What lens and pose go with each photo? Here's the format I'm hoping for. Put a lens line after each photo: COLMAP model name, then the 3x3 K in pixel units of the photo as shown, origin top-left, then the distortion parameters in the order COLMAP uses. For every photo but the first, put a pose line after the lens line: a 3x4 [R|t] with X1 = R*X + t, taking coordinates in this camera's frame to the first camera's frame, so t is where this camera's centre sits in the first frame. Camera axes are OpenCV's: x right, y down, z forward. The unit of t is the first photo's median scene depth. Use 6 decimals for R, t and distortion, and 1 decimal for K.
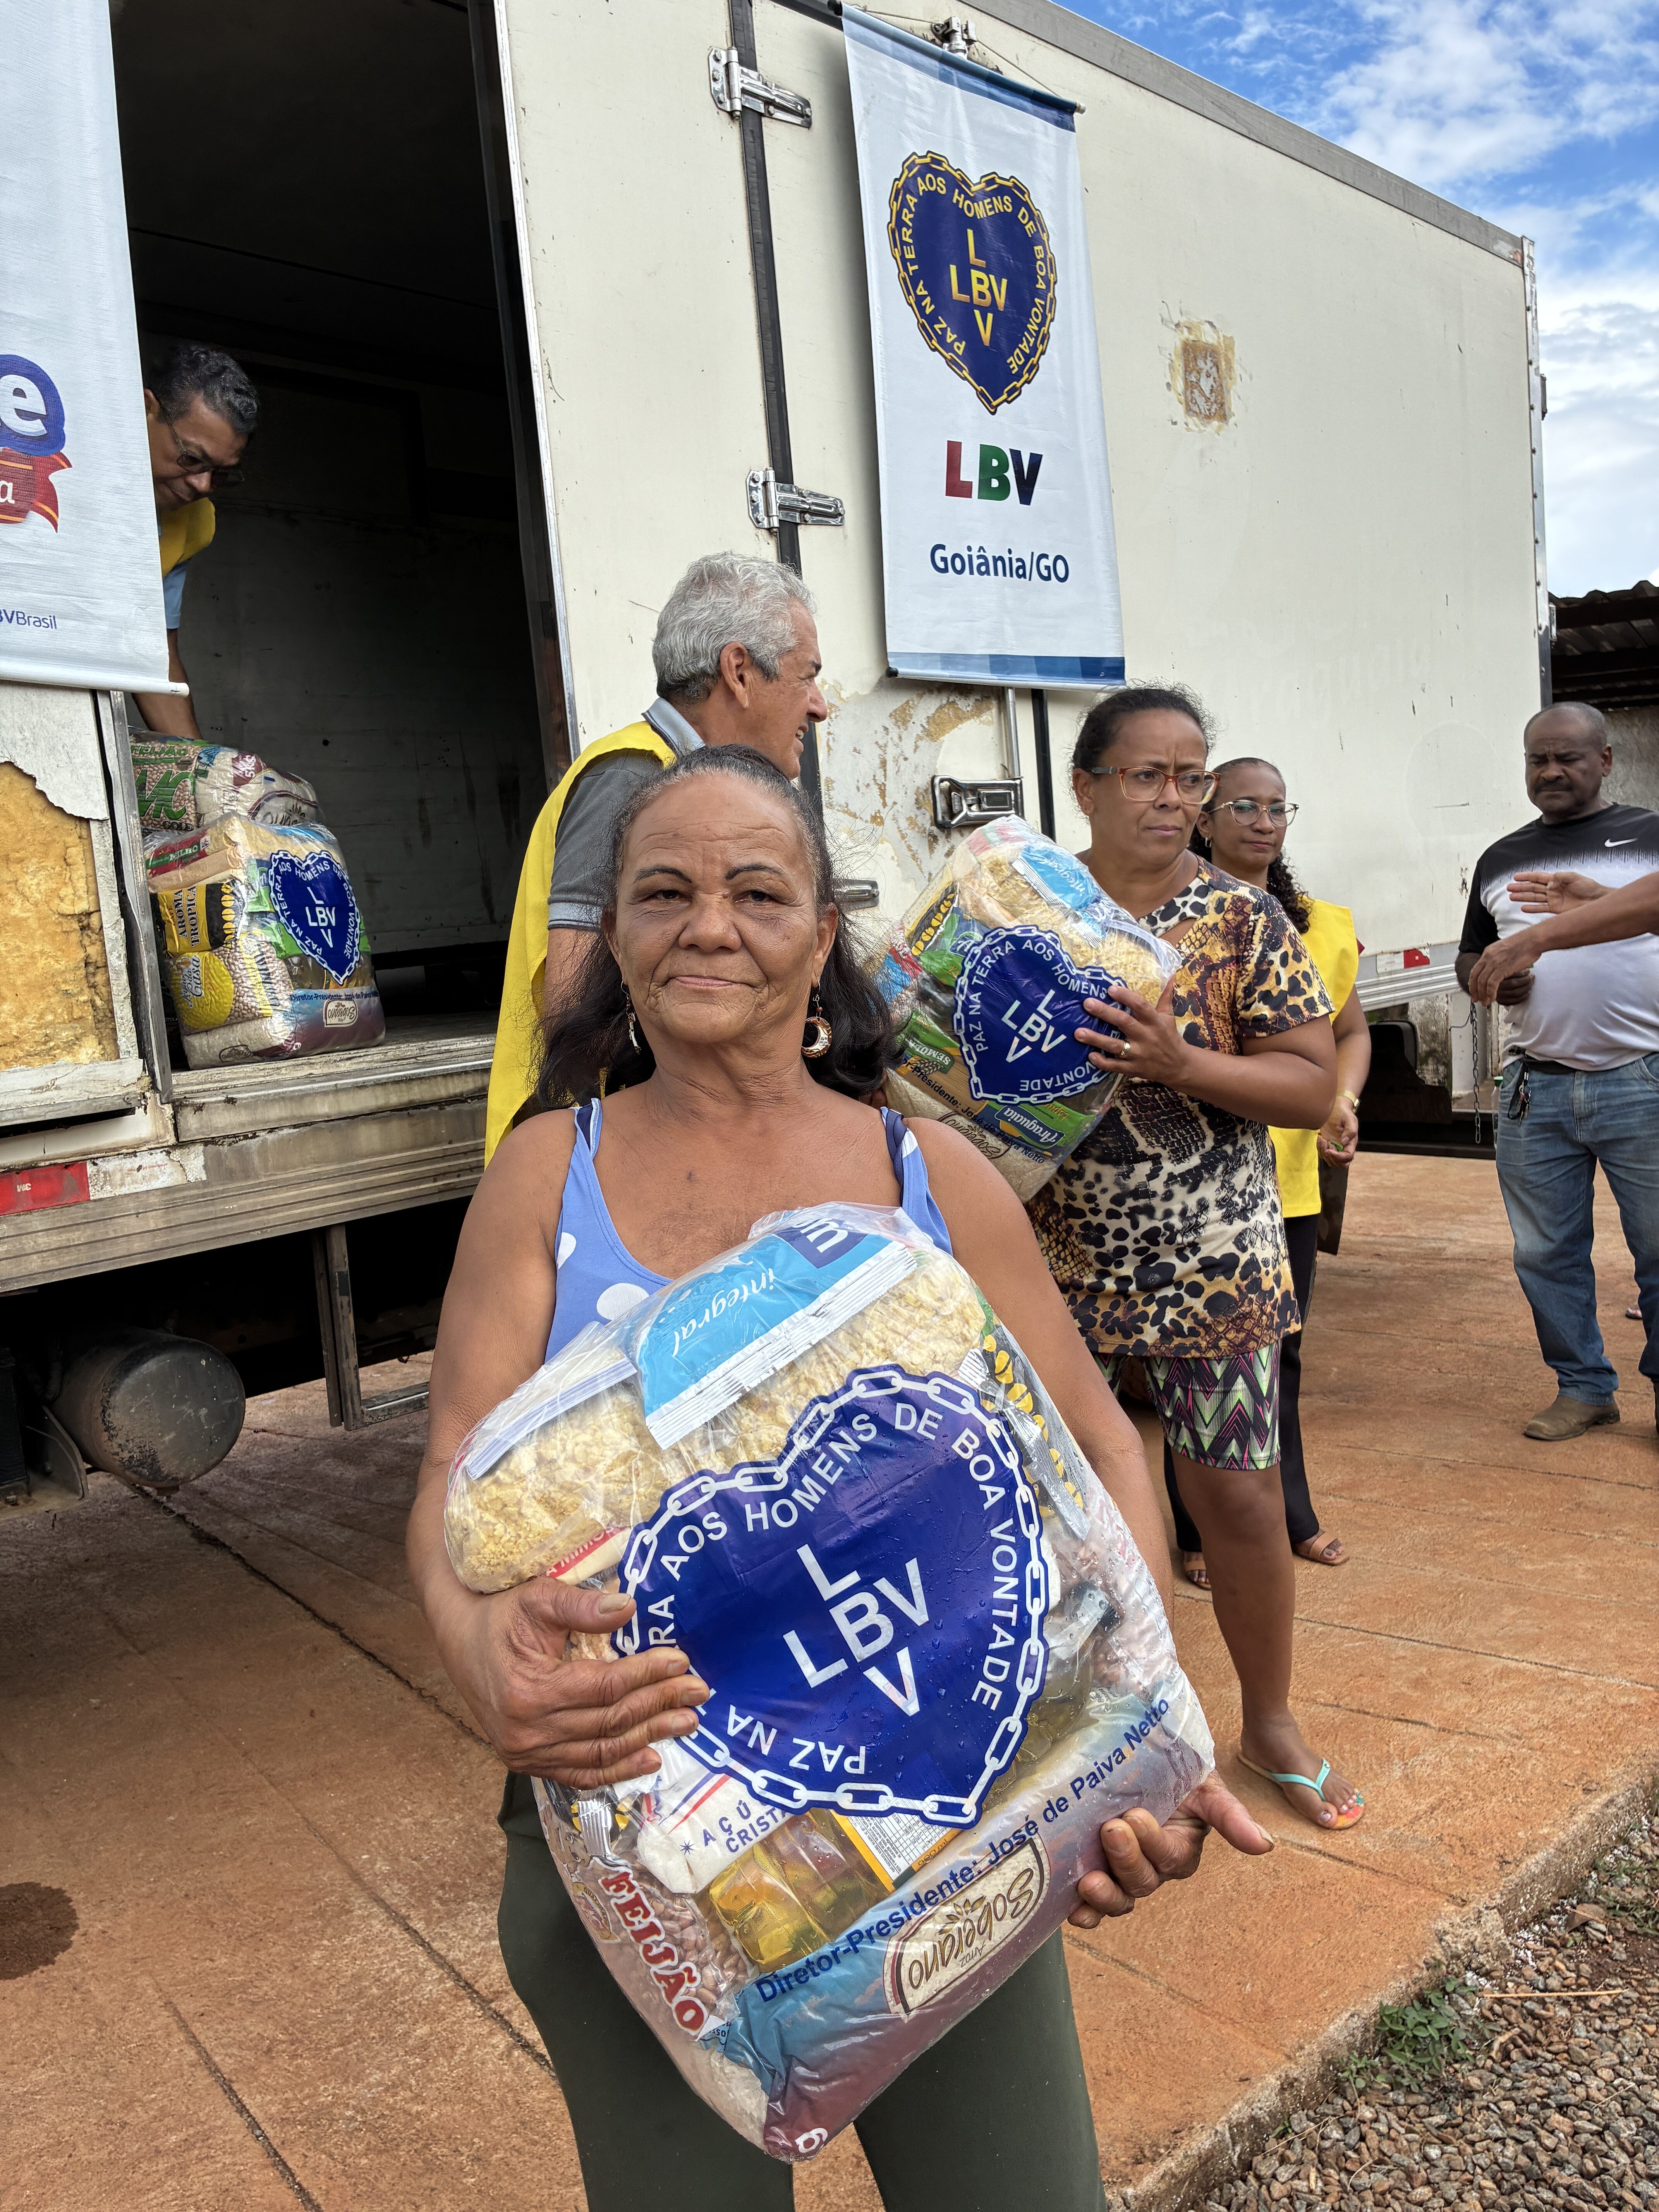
lens RADIAL K [[1736.9, 0, 829.3], [0, 1736.9, 1085.7], [0, 0, 1]] dist [0.020337, -0.009197]
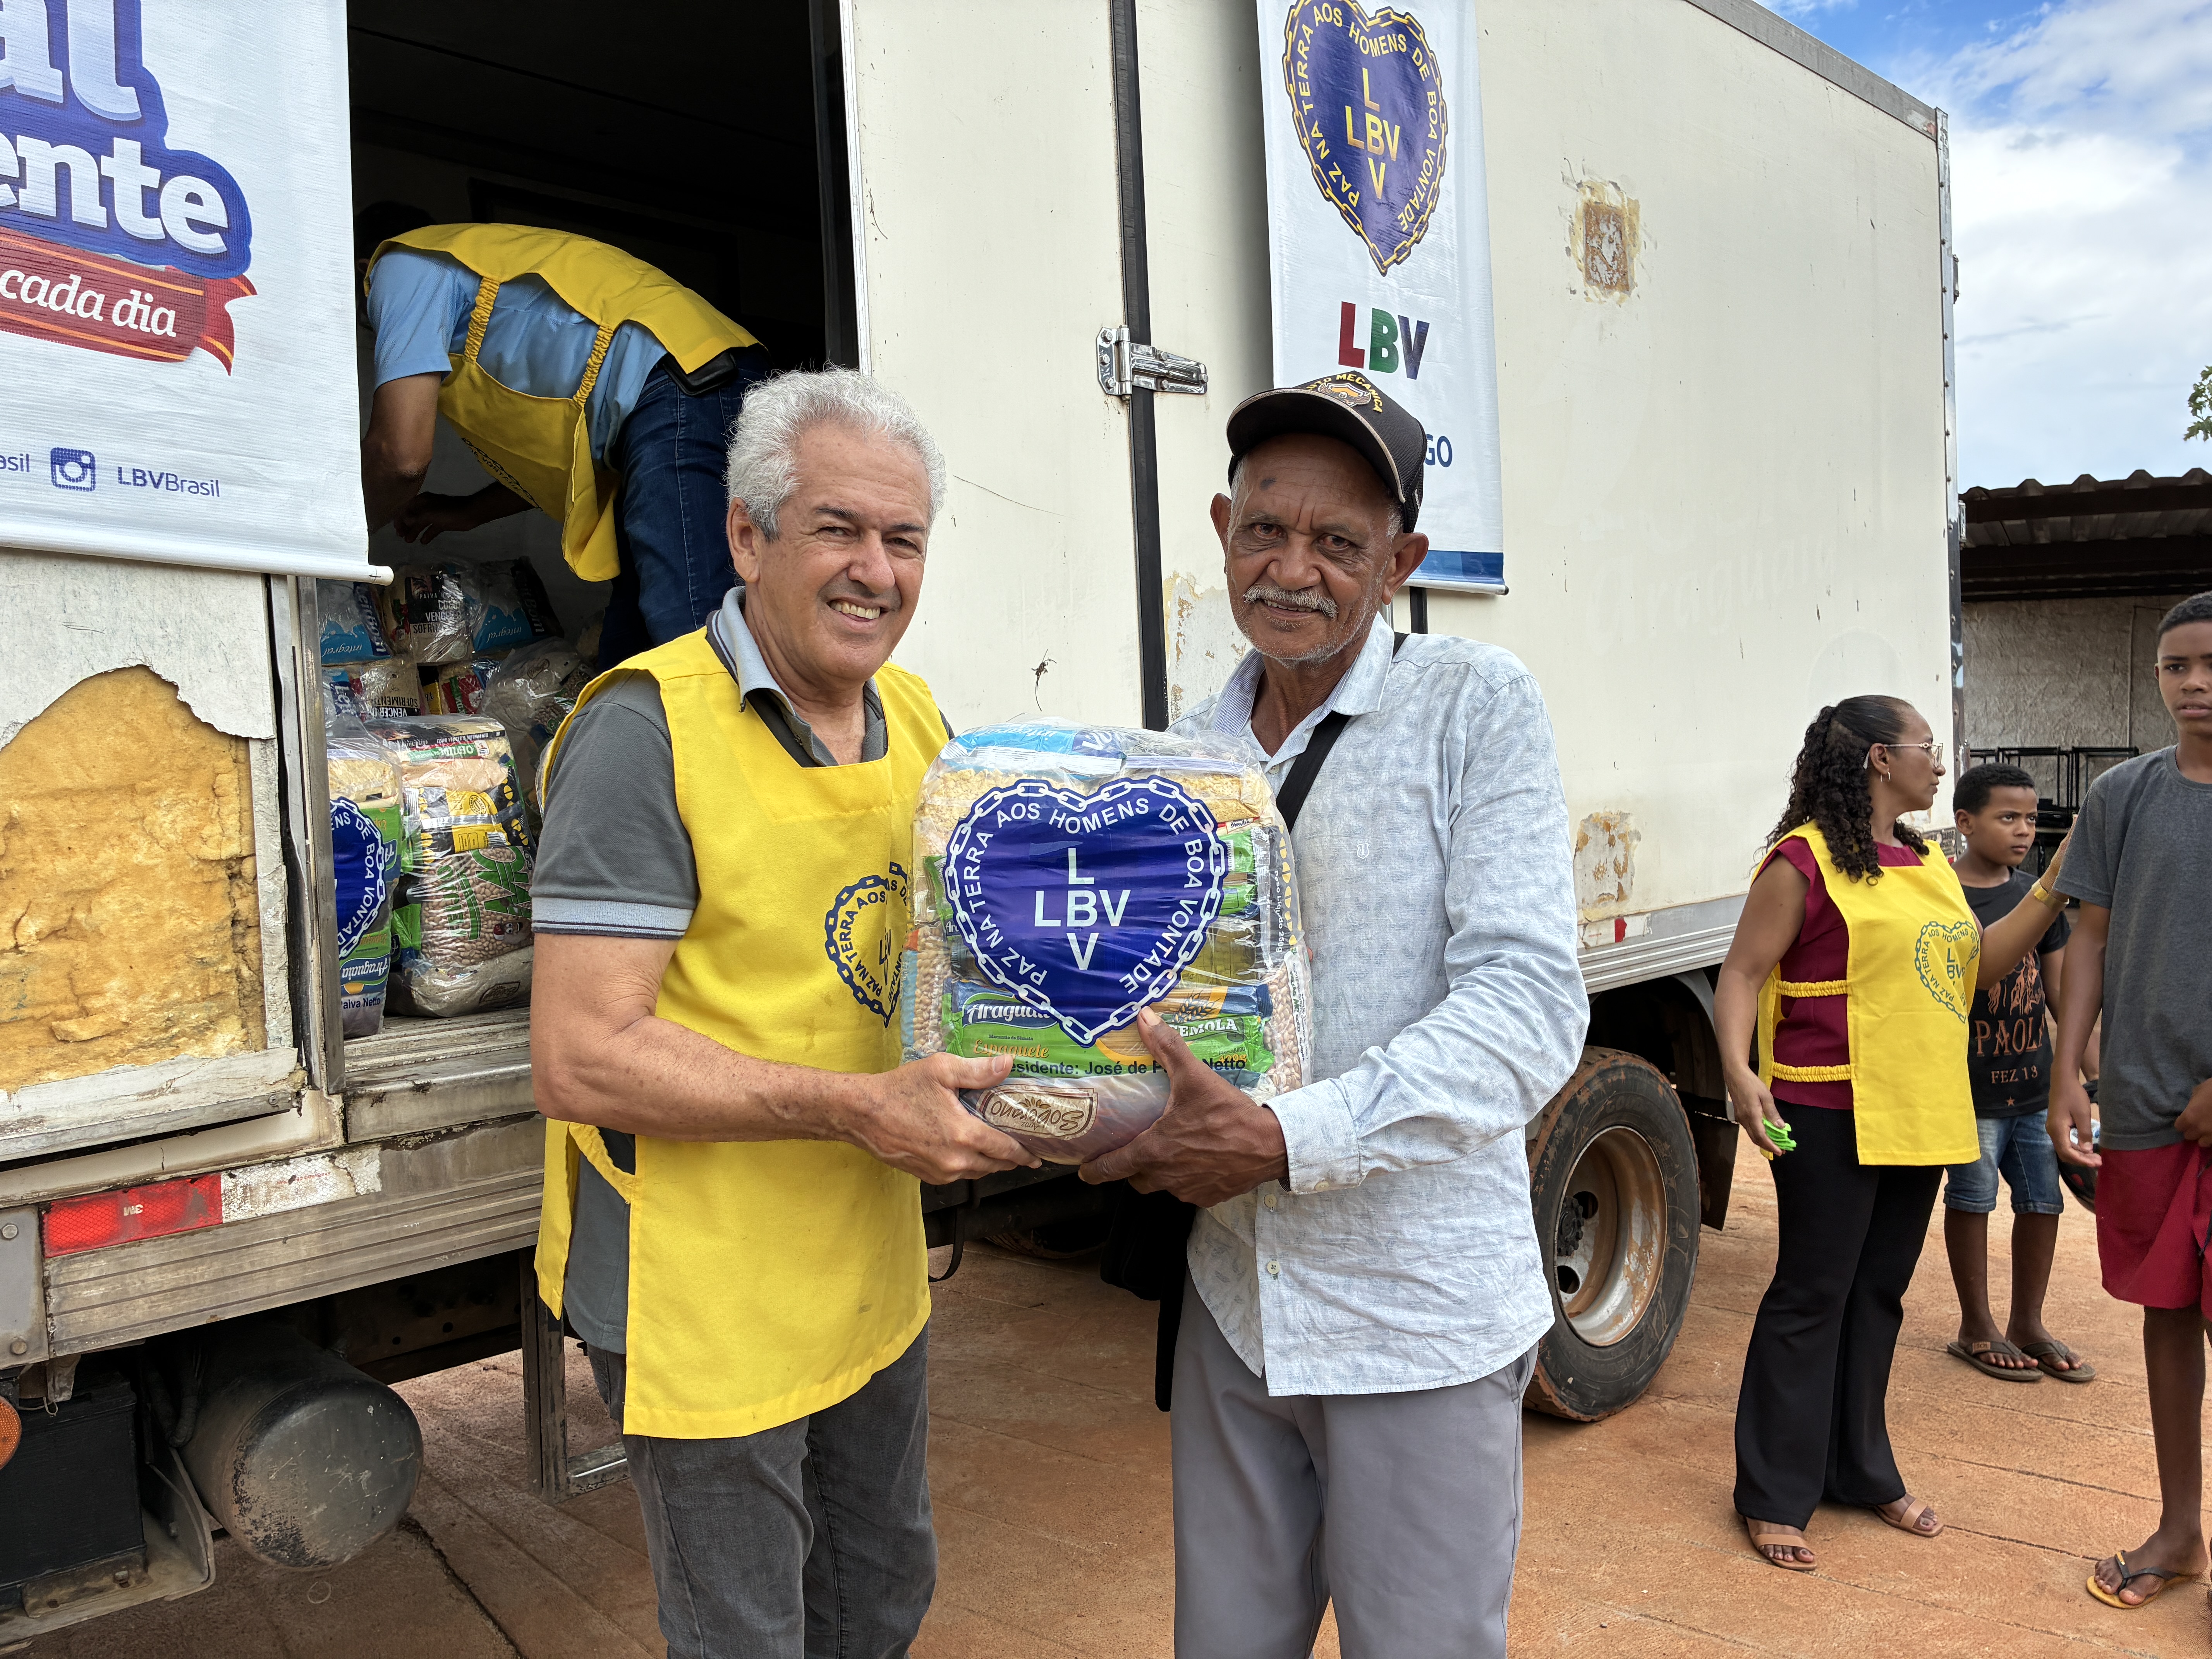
lens RADIAL K [[1740.1, 0, 1106.0], [0, 1740.1, 829.5], [0, 0, 1]] dist [0.018154, -0.015271]
pose [[0.999099, 0.040754, -0.011809, -0.022527], [-0.041372, 0.997463, -0.057931, -0.058210], [0.009418, 0.058367, 0.998251, 0.161056]]
